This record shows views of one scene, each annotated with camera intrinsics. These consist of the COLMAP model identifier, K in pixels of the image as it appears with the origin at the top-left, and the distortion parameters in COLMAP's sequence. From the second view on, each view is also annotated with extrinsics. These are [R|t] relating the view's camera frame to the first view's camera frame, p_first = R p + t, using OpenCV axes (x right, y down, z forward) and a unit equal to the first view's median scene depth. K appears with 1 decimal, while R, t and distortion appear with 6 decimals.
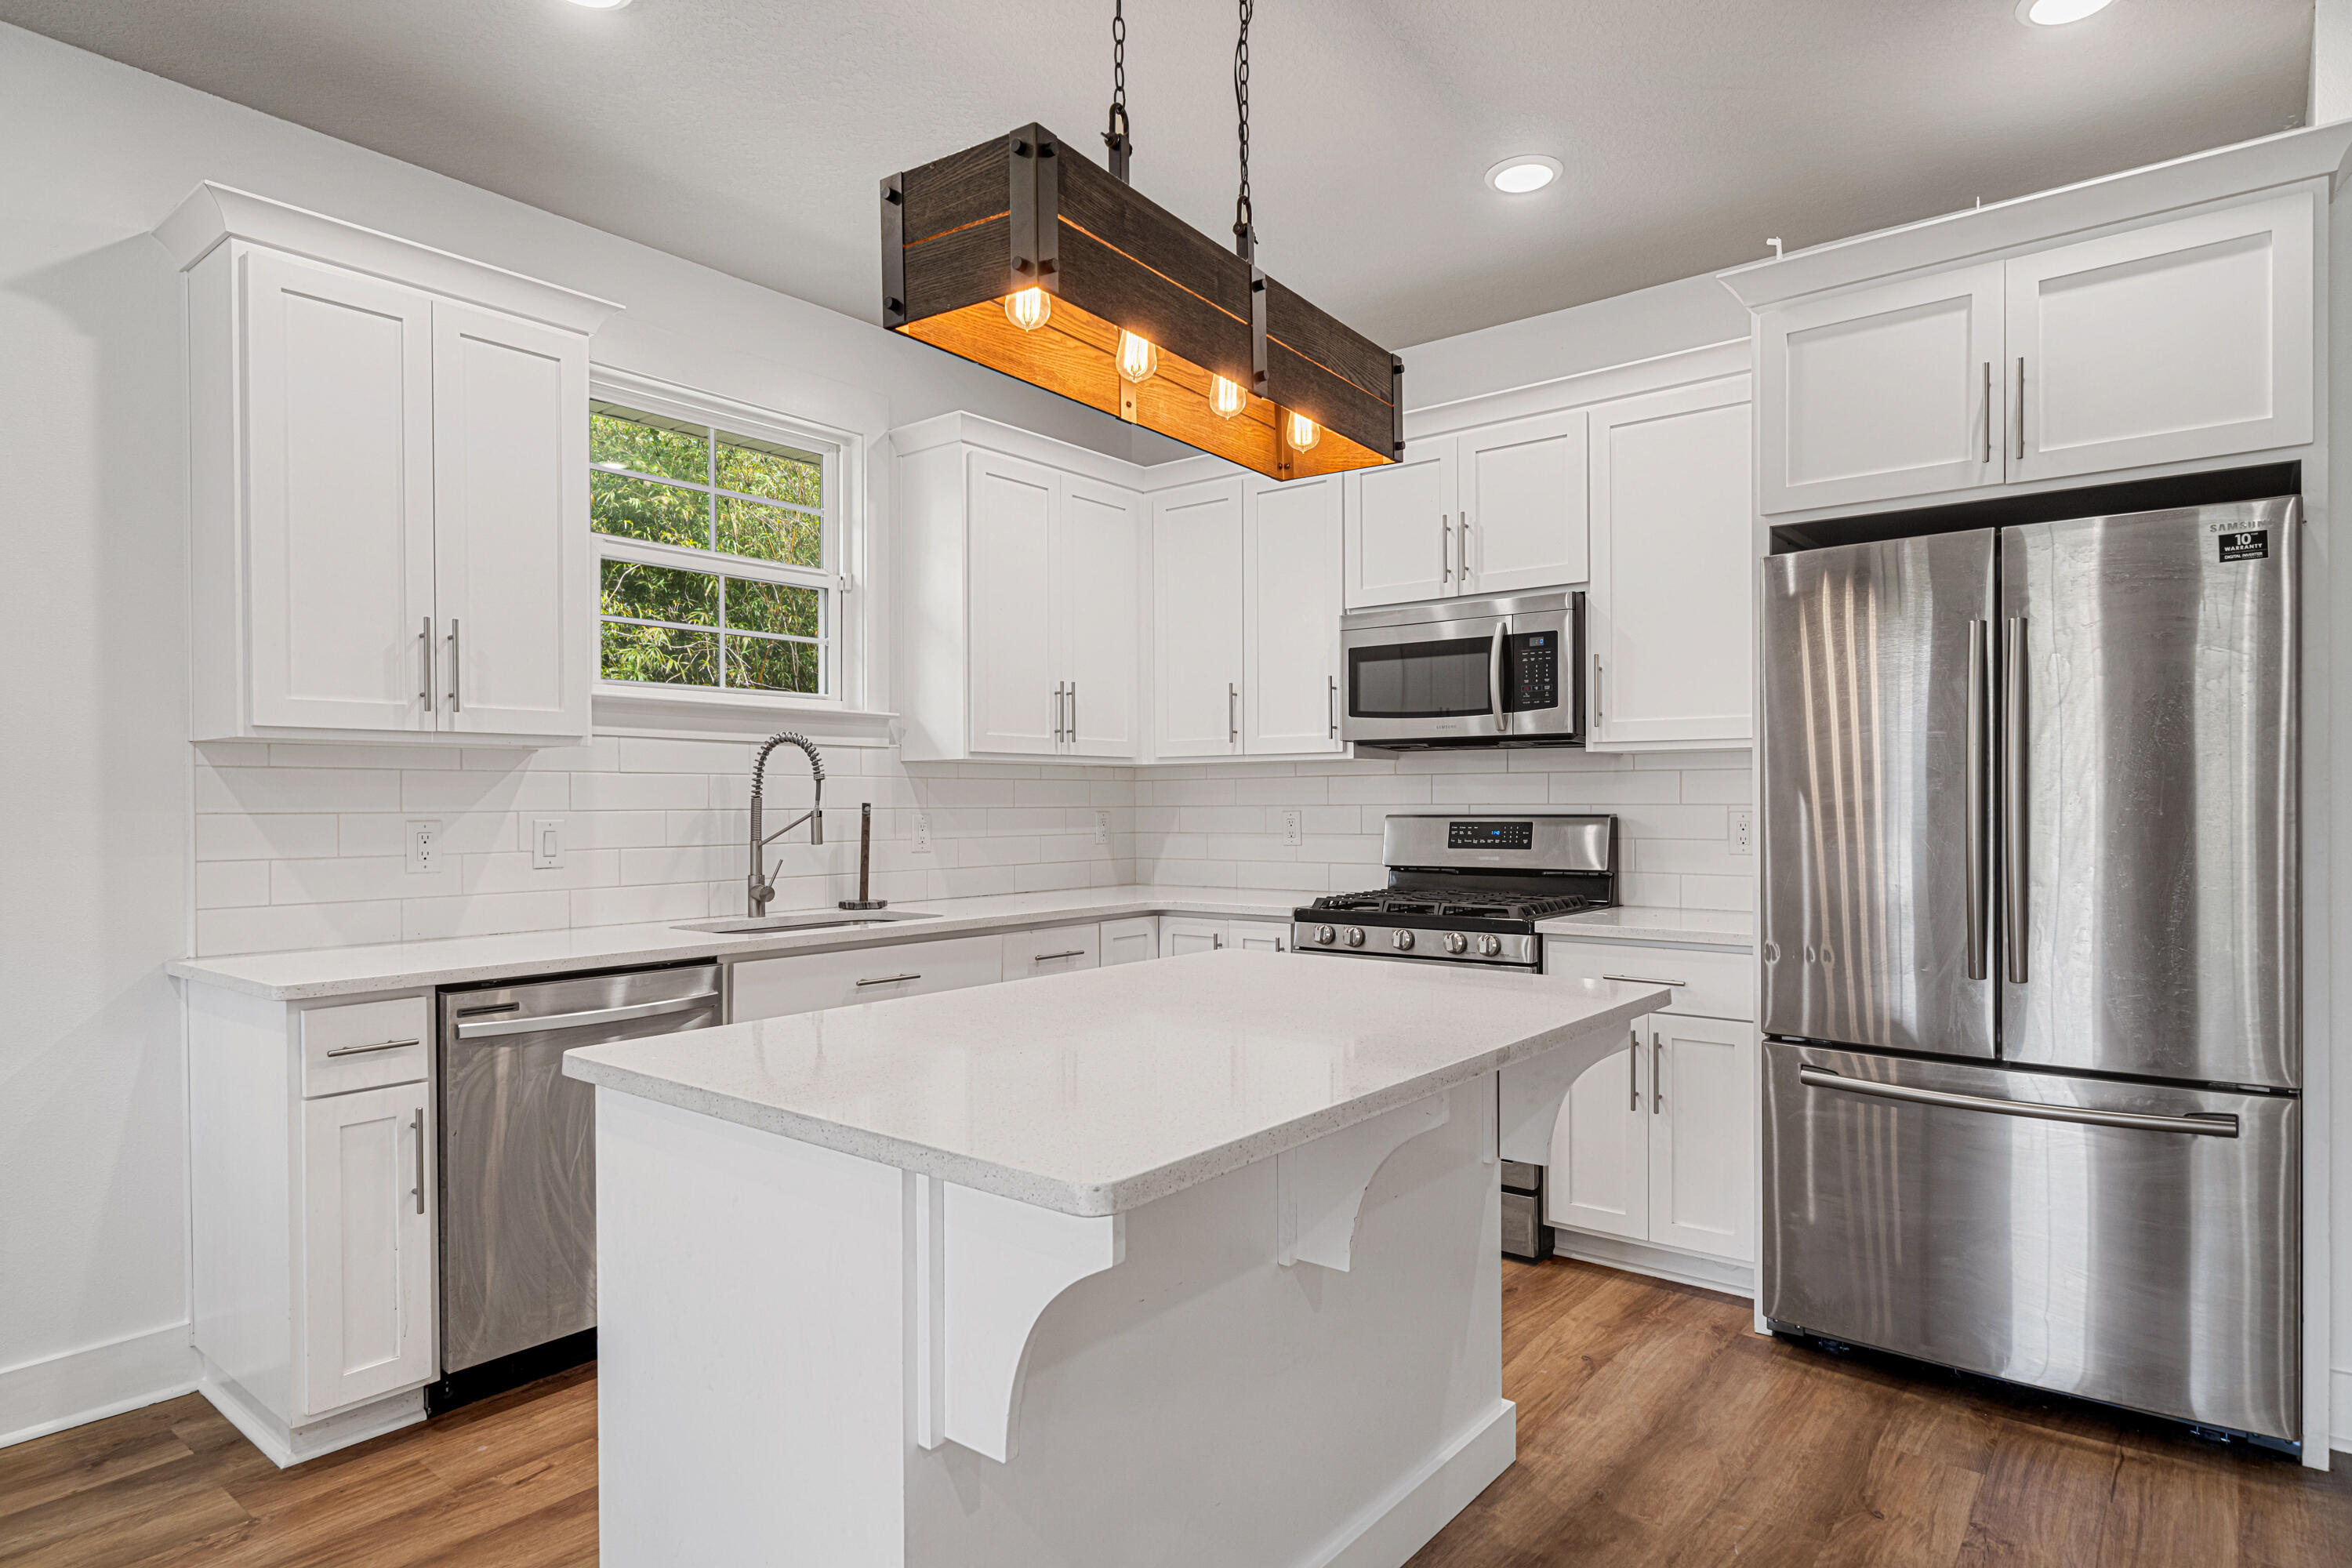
lens RADIAL K [[1299.0, 0, 1170.8], [0, 1299.0, 809.1], [0, 0, 1]] dist [0.001633, 0.000564]
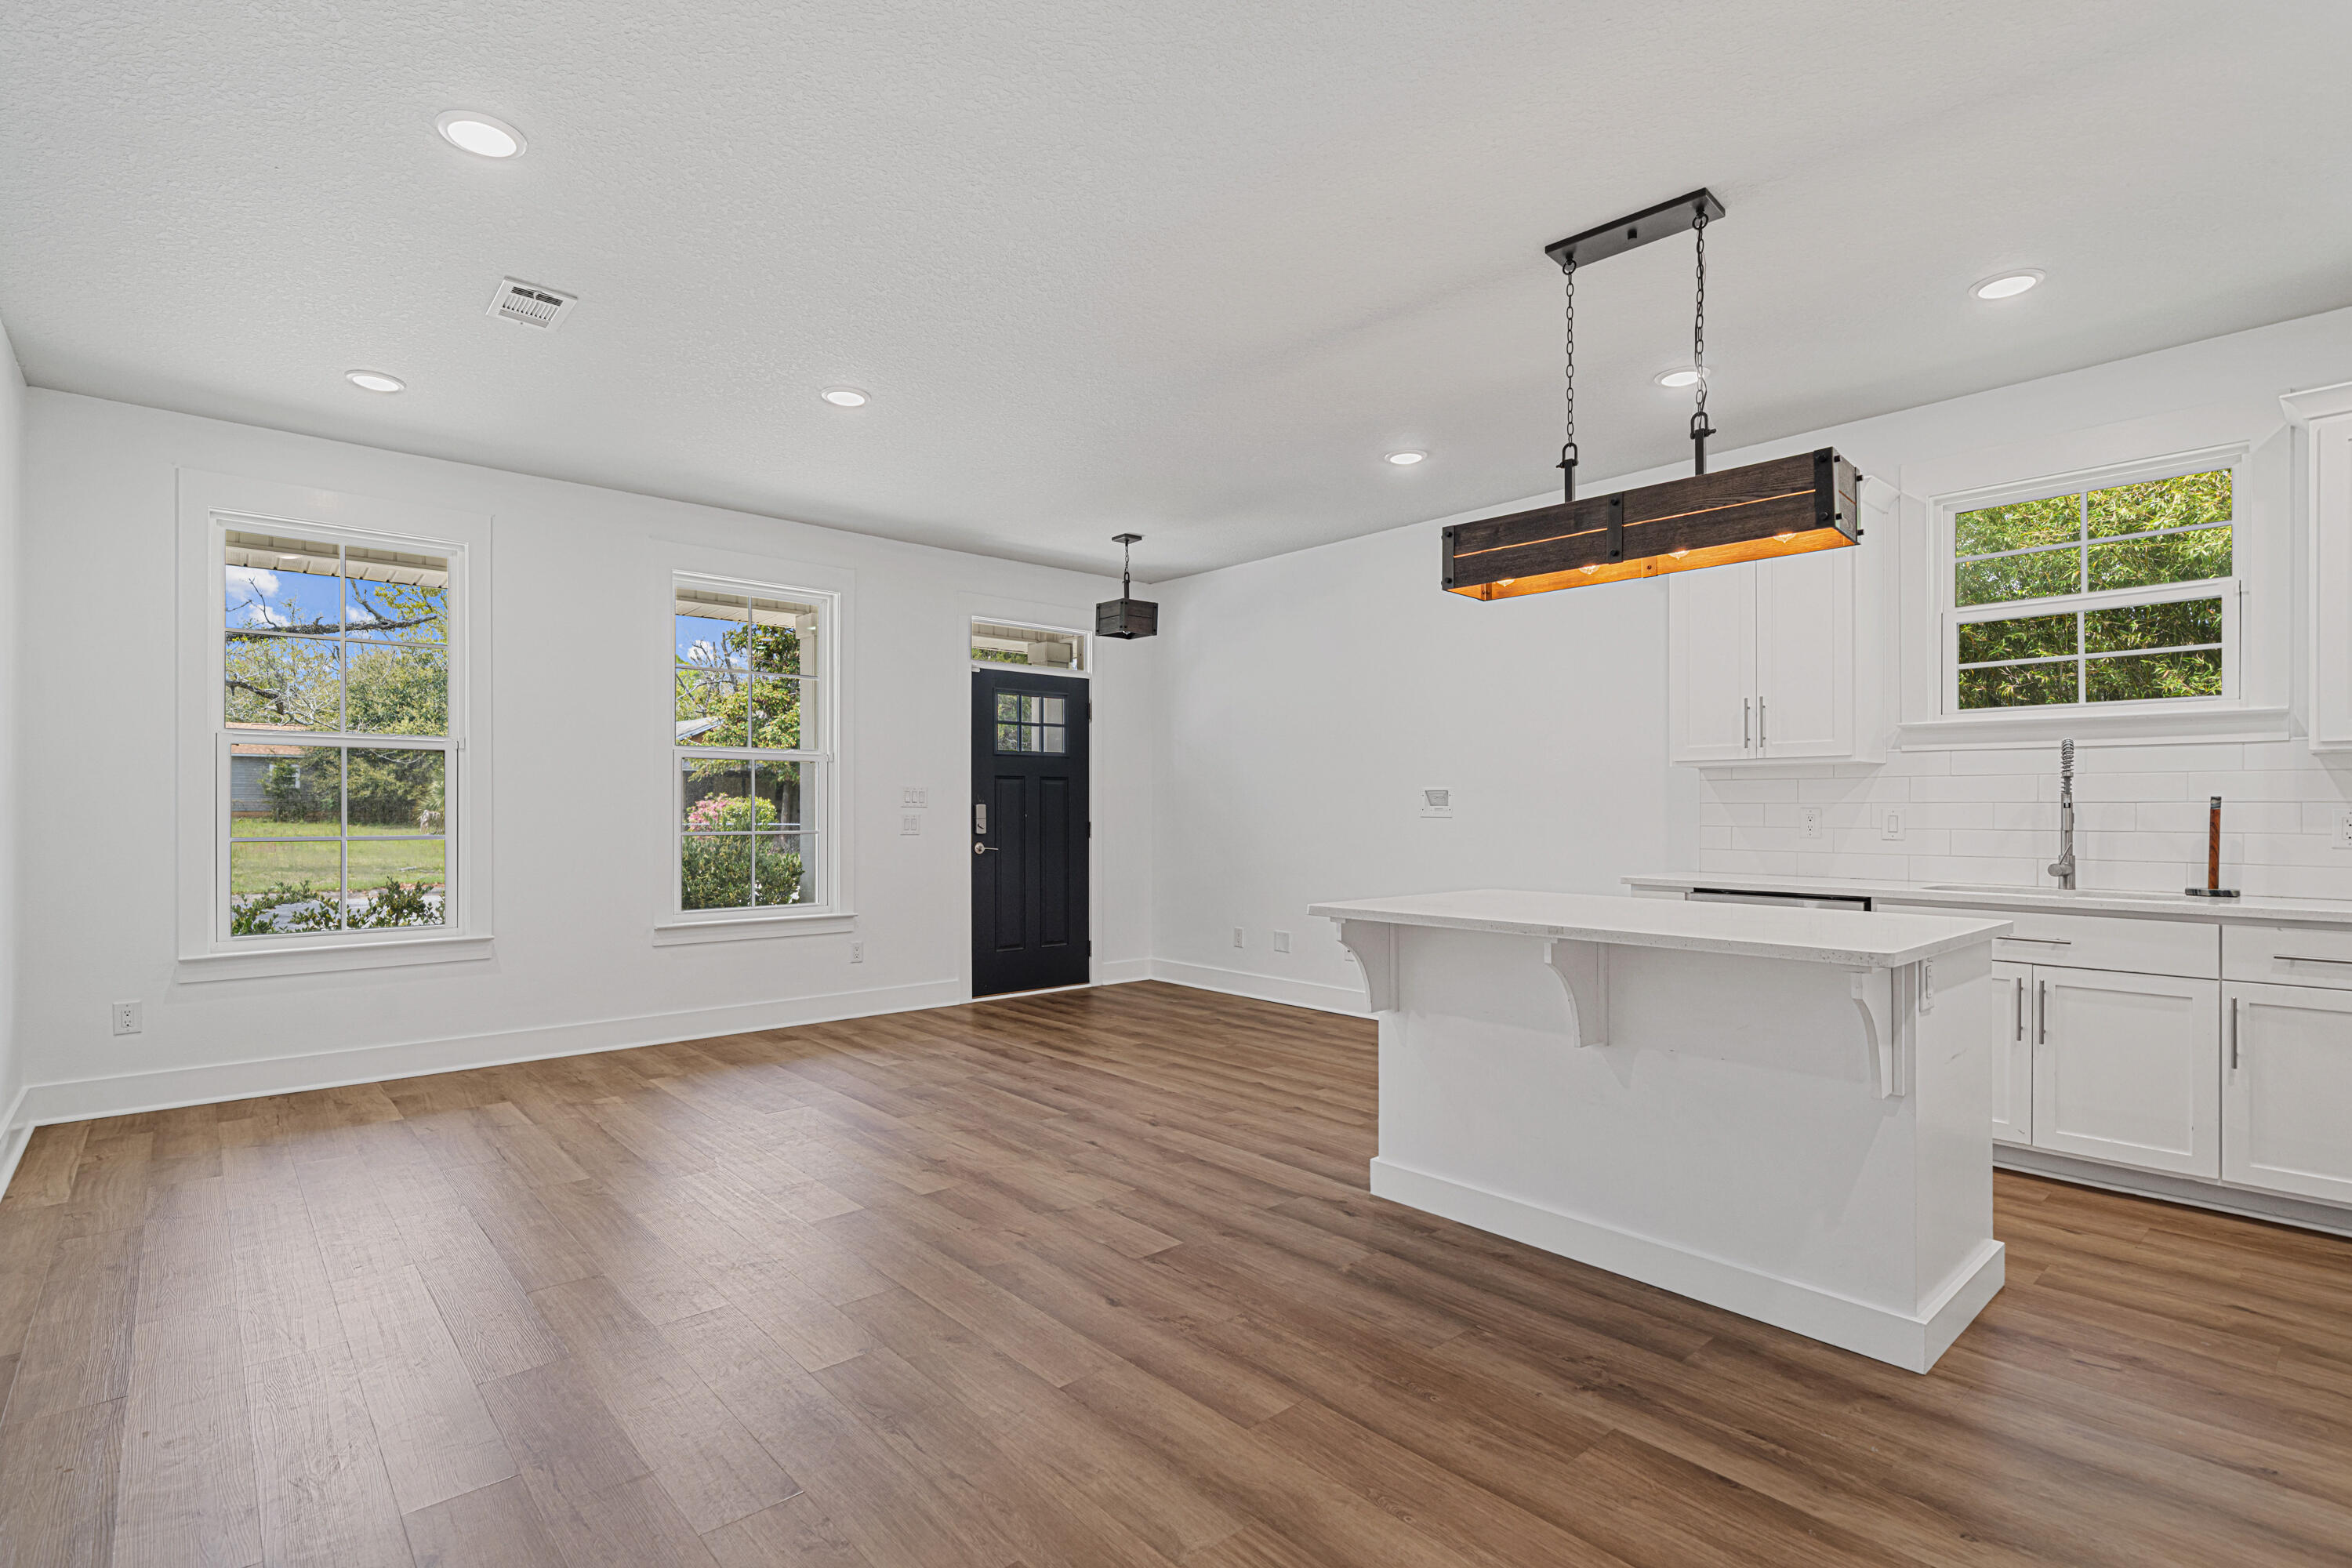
lens RADIAL K [[1120.8, 0, 1161.8], [0, 1120.8, 809.9], [0, 0, 1]] dist [0.000269, -0.000060]
pose [[-0.171561, 0.003437, -0.985168, 0.882824], [-0.008079, 0.999955, 0.004896, 0.009233], [0.985140, 0.008799, -0.171525, 0.341101]]
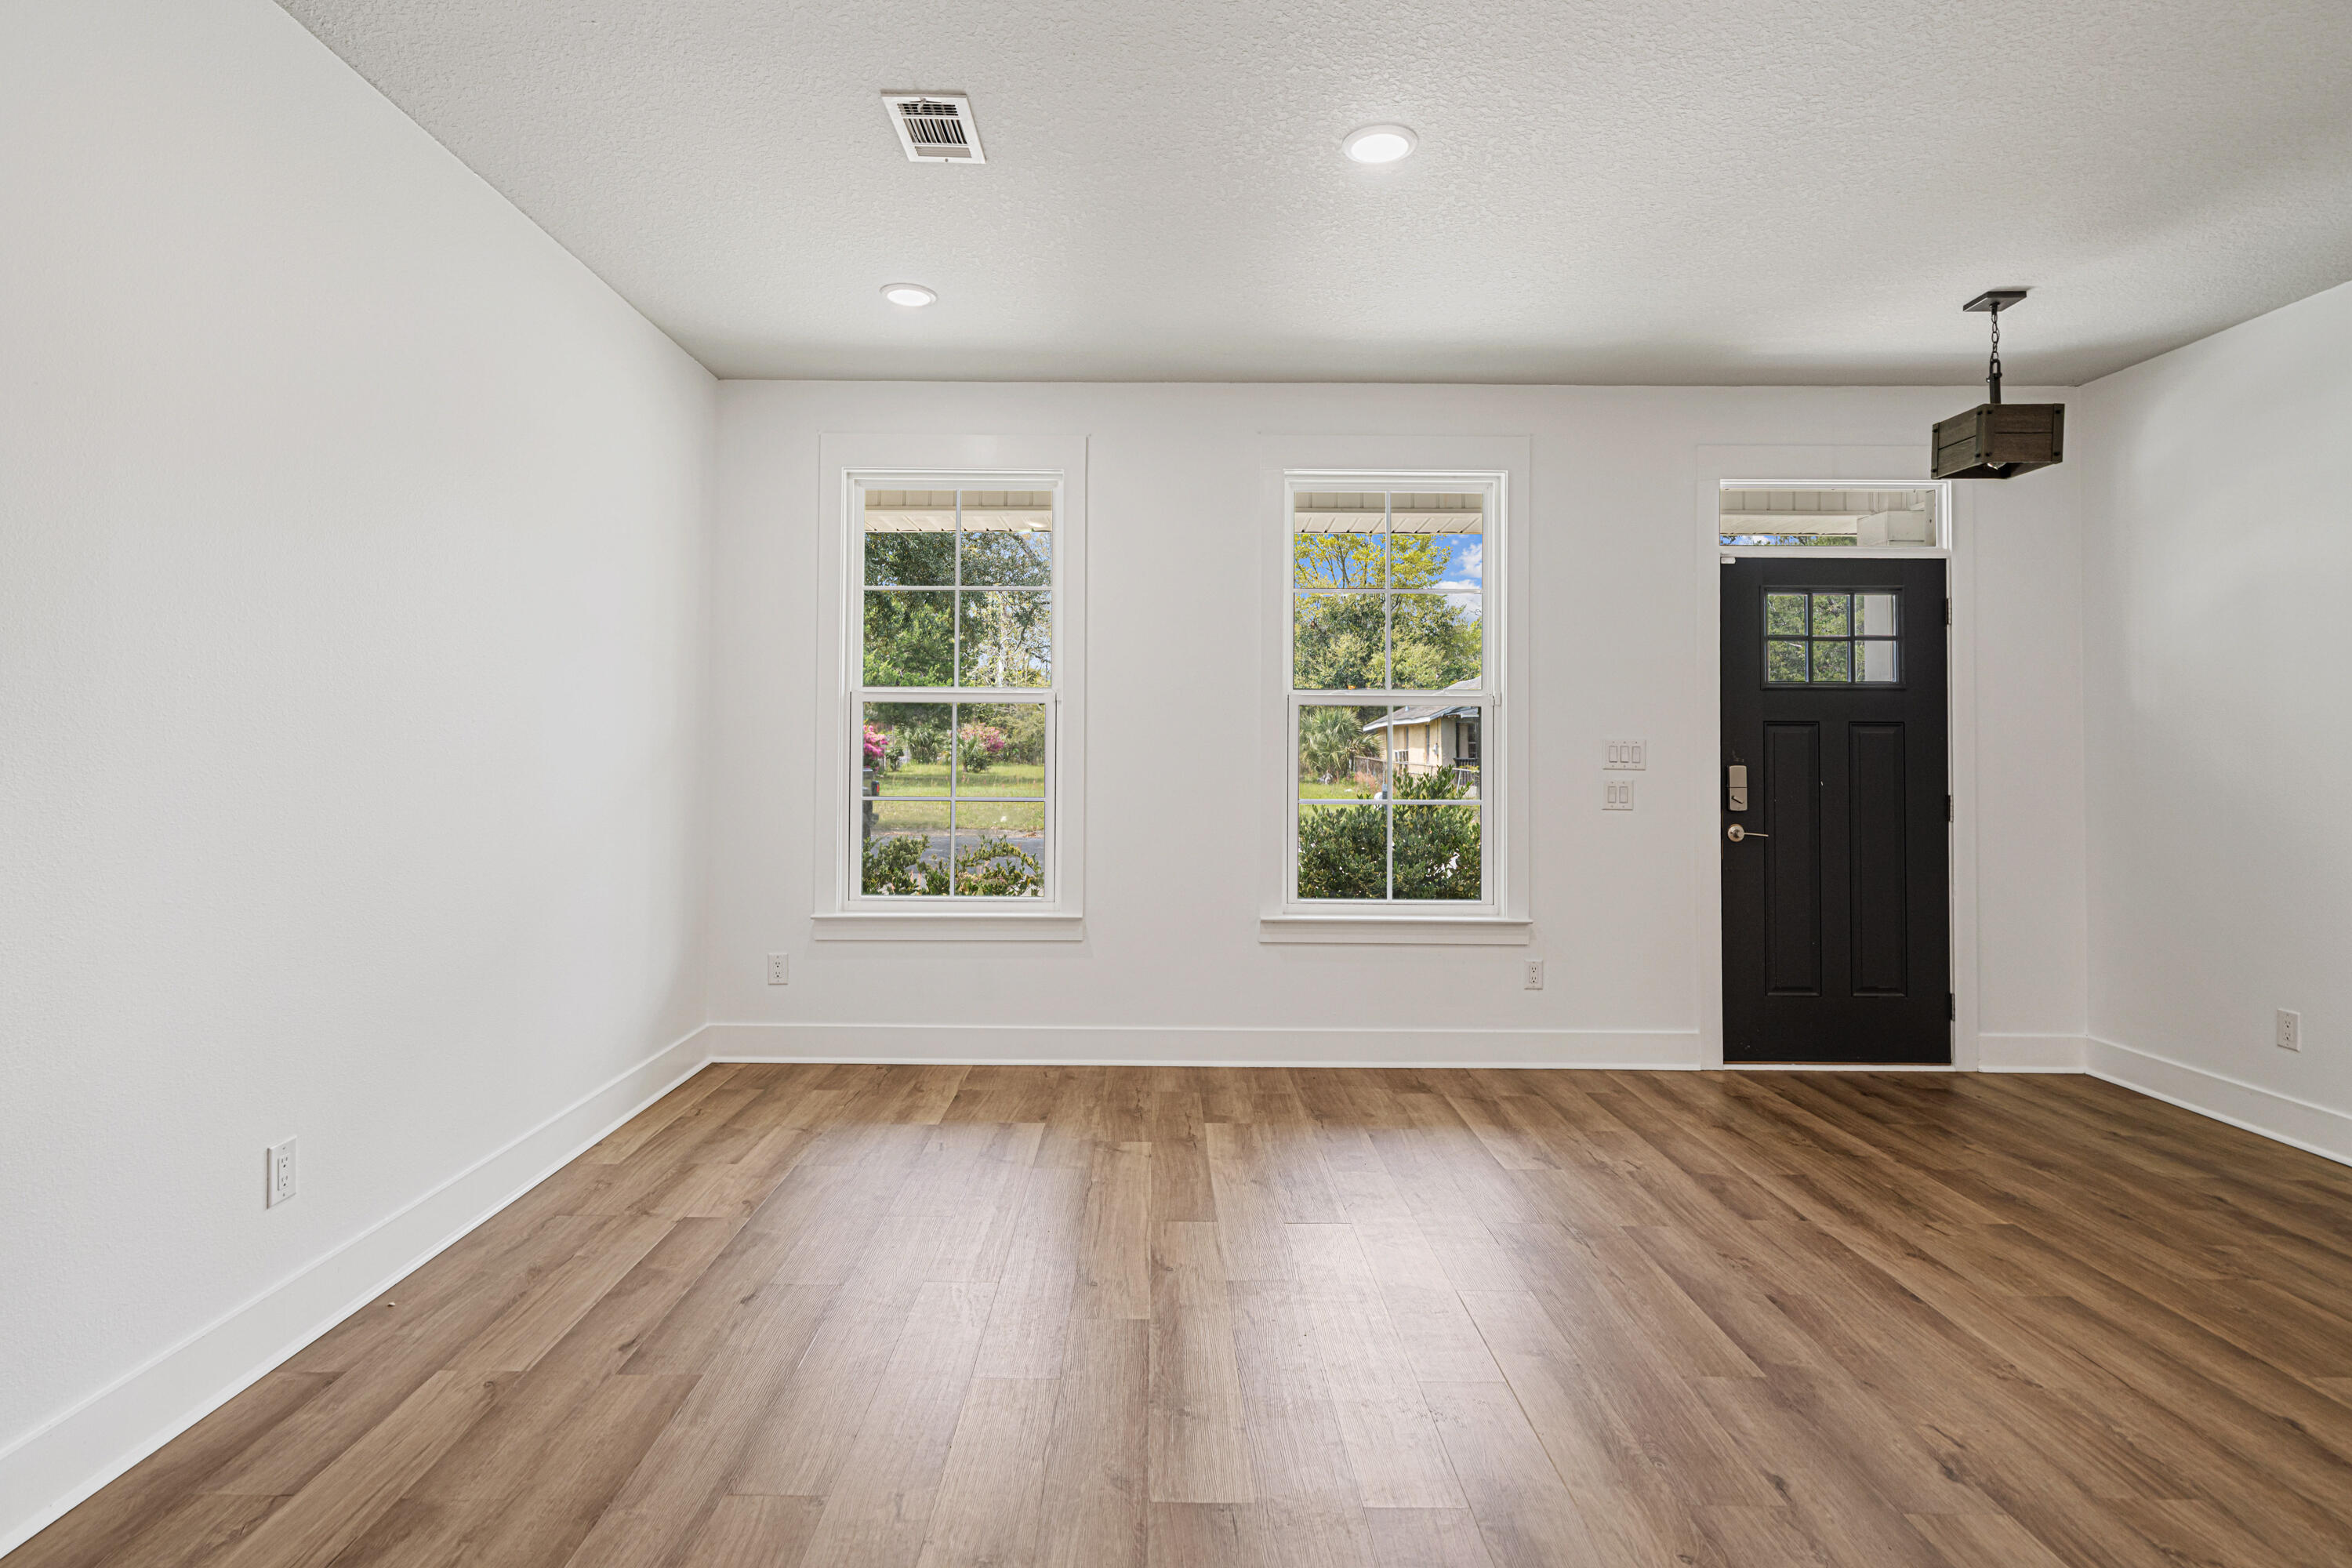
lens RADIAL K [[1214.3, 0, 1144.5], [0, 1214.3, 728.1], [0, 0, 1]] dist [-0.000445, 0.001108]
pose [[-0.782216, -0.014455, -0.622840, 0.419776], [-0.008535, 0.999886, -0.012486, -0.007207], [0.622949, -0.004451, -0.782250, 0.353769]]
